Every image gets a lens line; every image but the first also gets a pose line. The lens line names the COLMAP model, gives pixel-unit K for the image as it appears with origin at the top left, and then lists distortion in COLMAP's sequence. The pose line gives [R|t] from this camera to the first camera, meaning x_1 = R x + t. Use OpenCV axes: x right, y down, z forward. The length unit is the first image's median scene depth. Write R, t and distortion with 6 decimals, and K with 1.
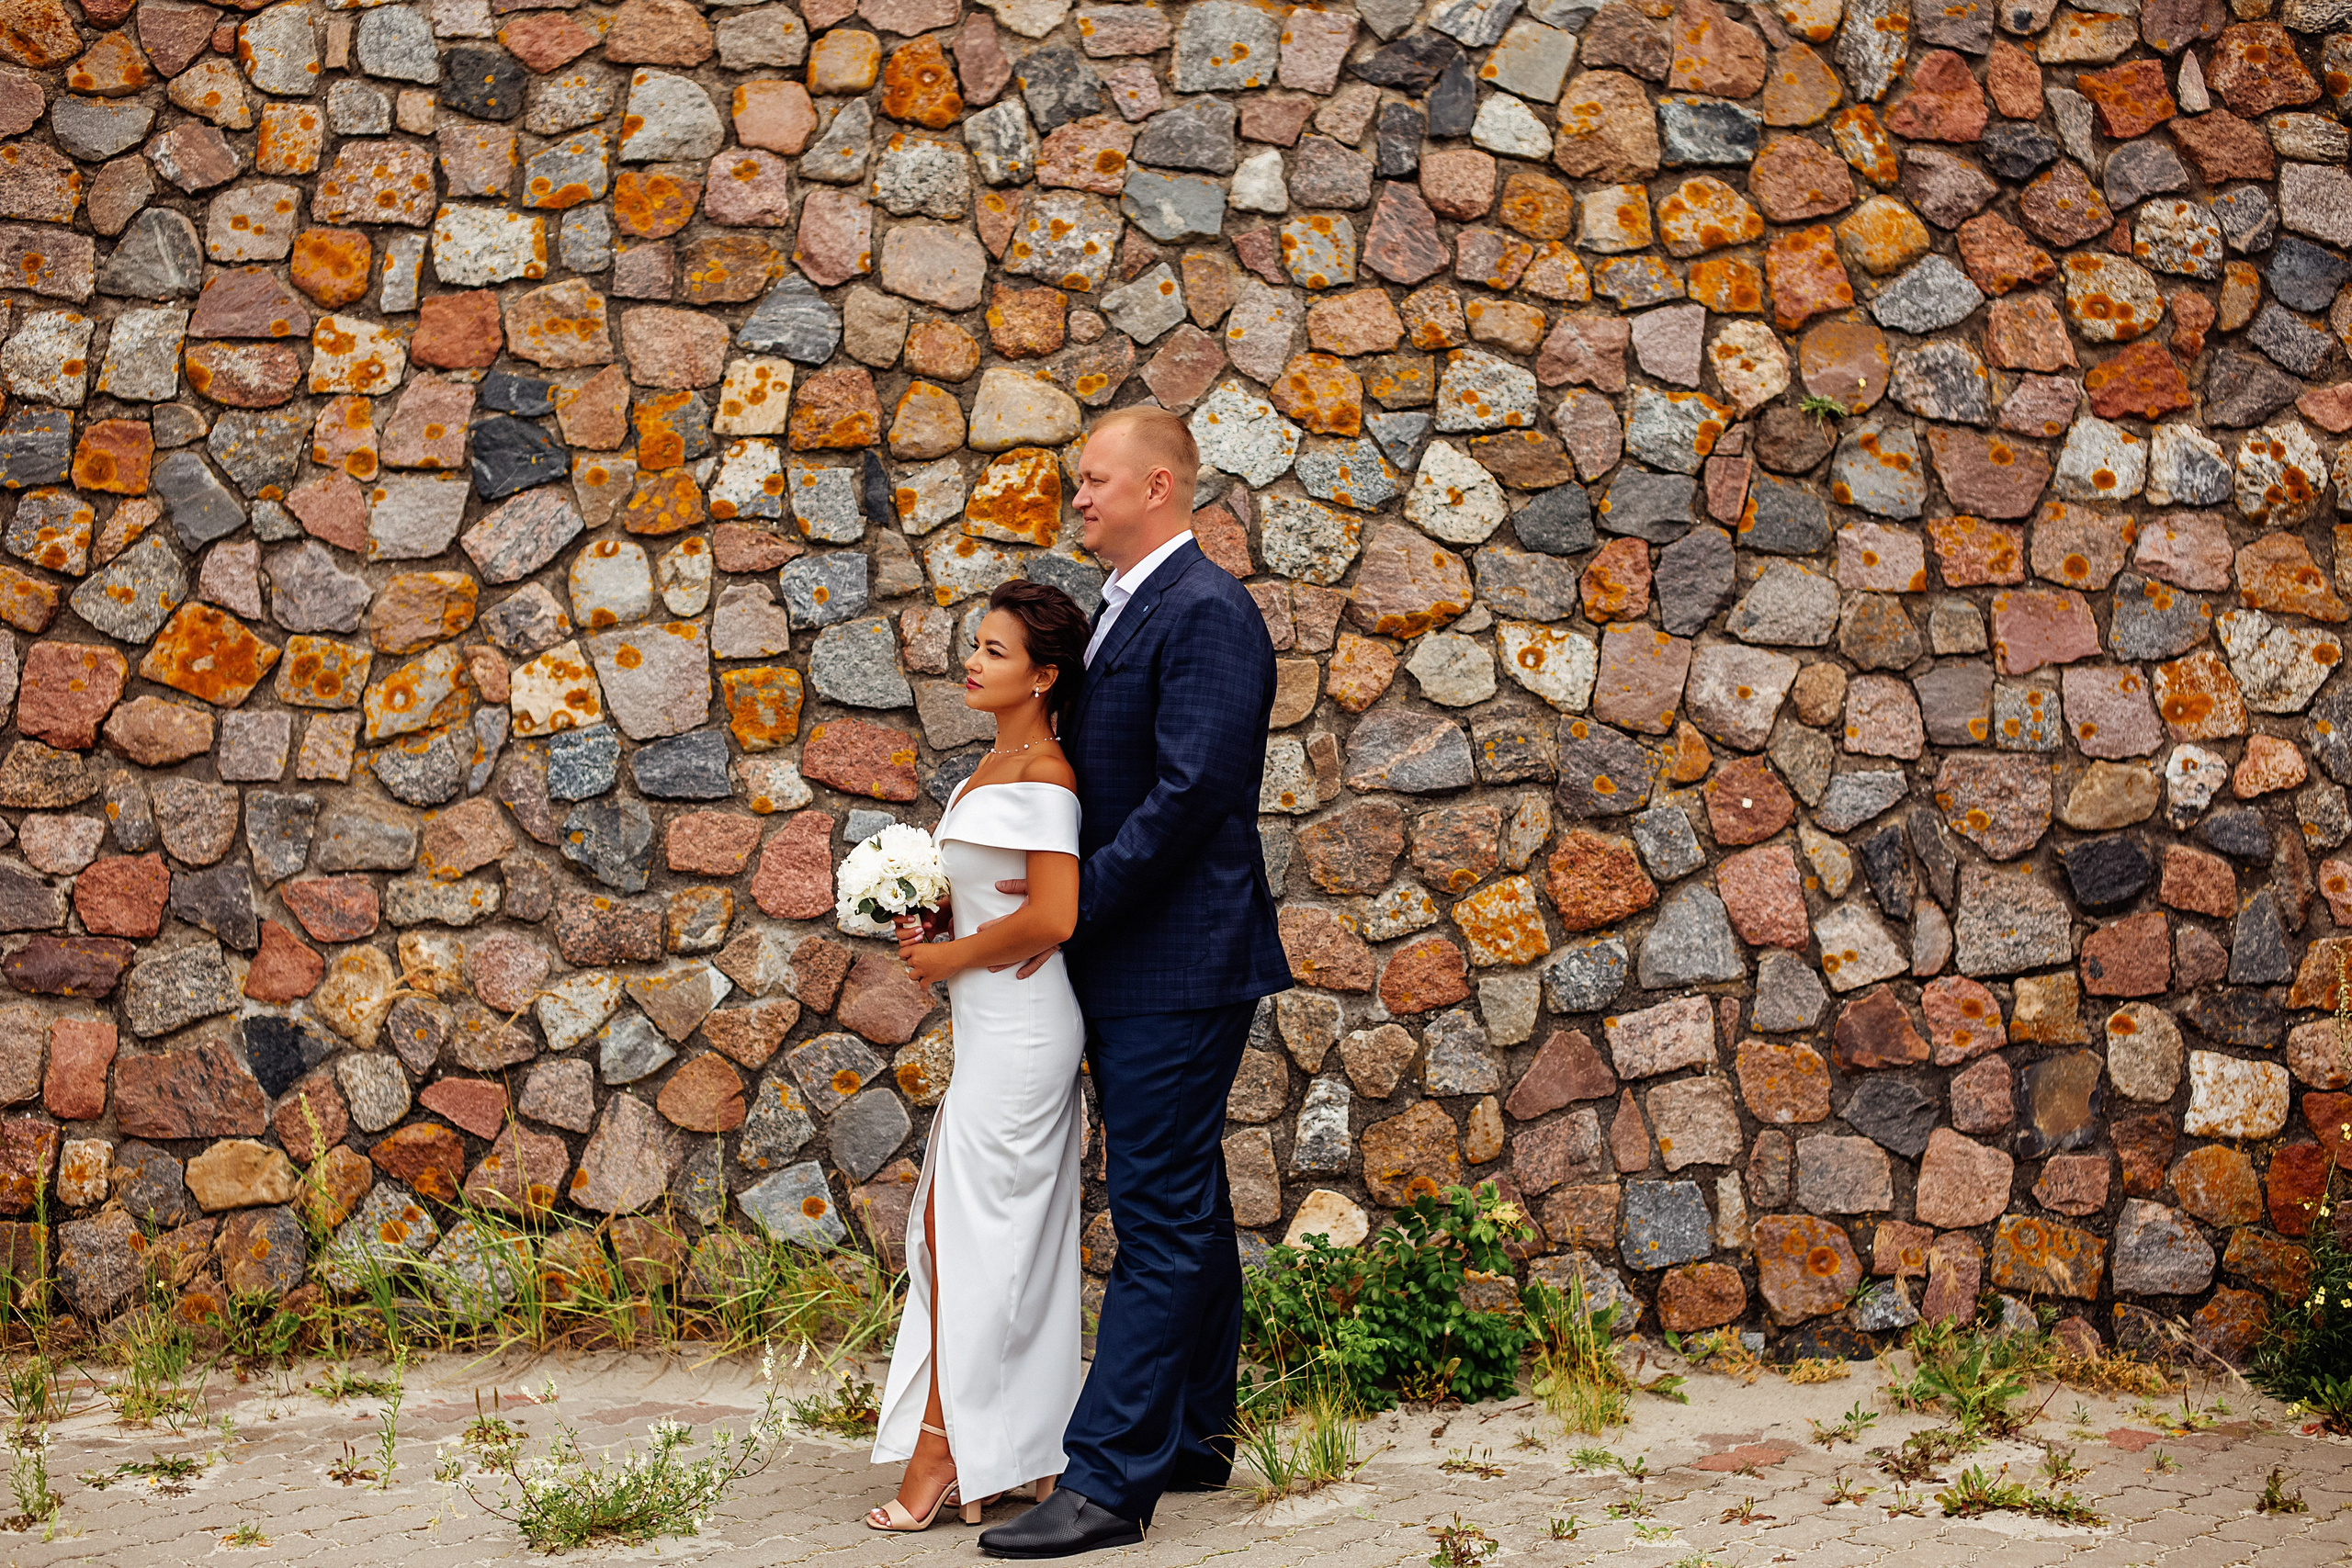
lens RADIAL K [[3134.1, 0, 1176.0], [0, 3134.1, 784.0], [0, 0, 1]] dist [-0.142839, 0.271948]
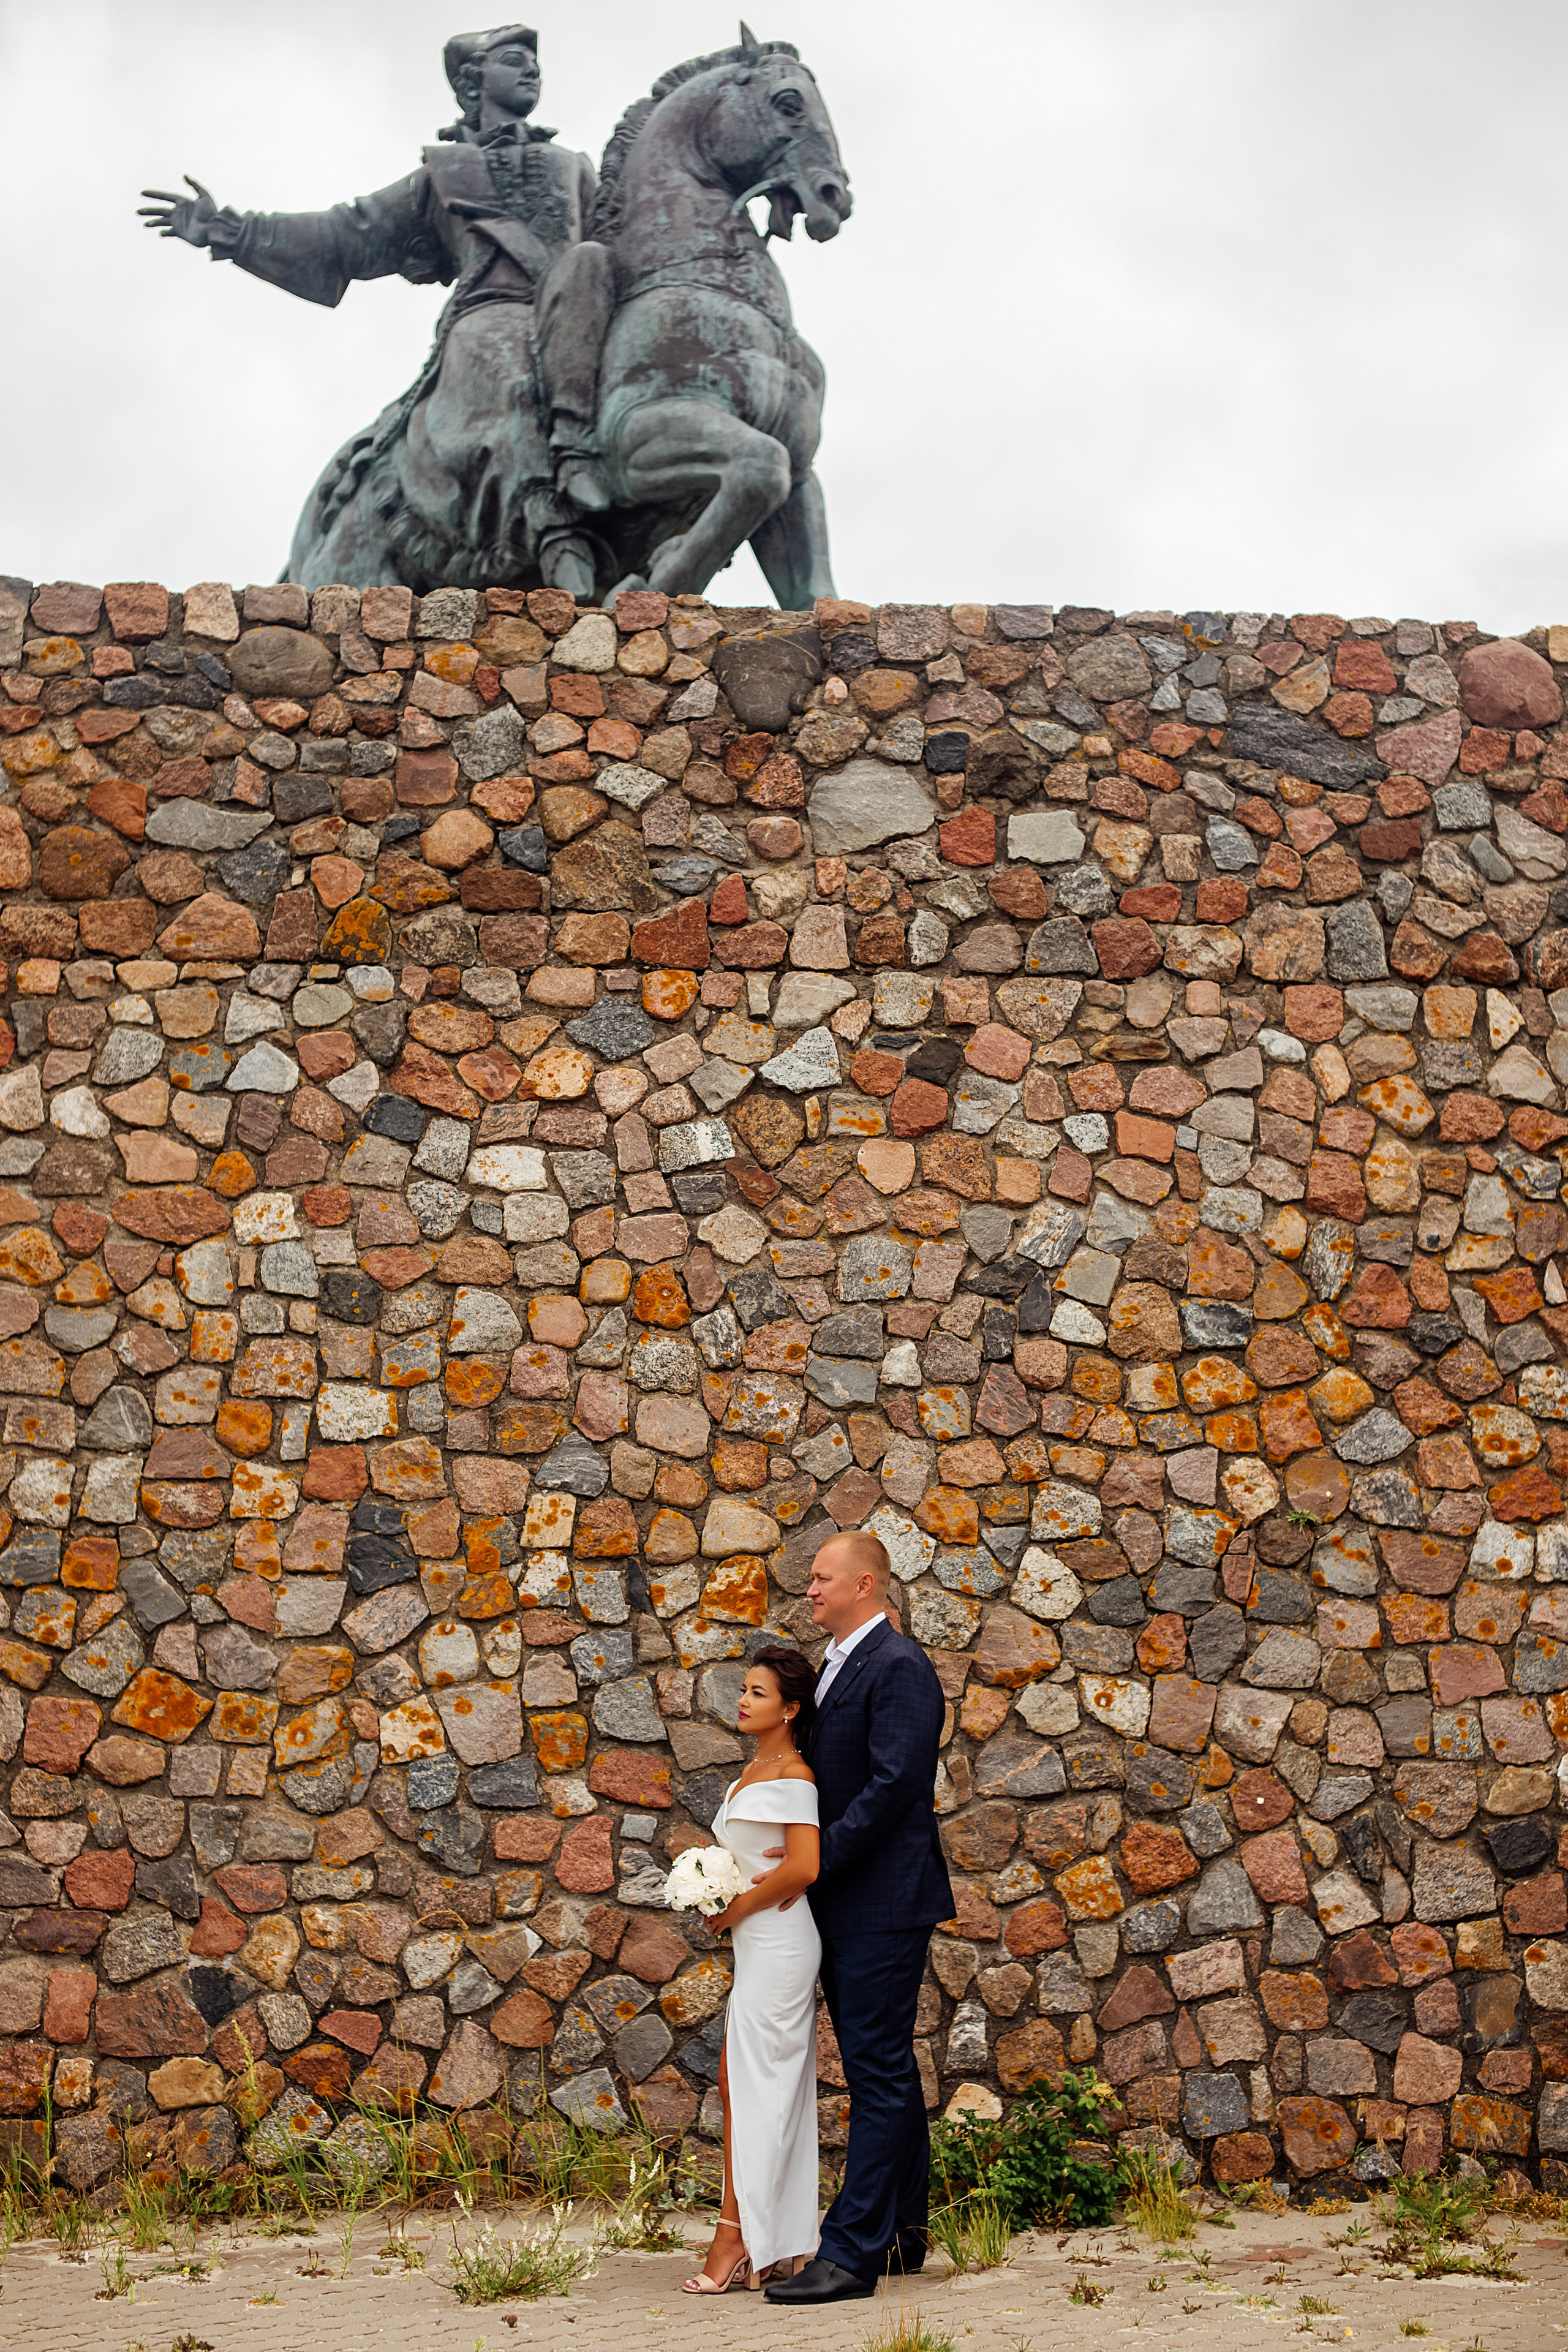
lens RADIAL K [[3134.4, 0, 784.0], [0, 3134.4, 1176.0], [0, 0, 1]] dist [-0.142839, 0.271948]
pose [[0.999479, -0.006393, 0.031652, -0.073016], [0.013195, 0.975497, -0.219616, 0.035865], [-0.029472, 0.219919, 0.975073, -0.415596]]
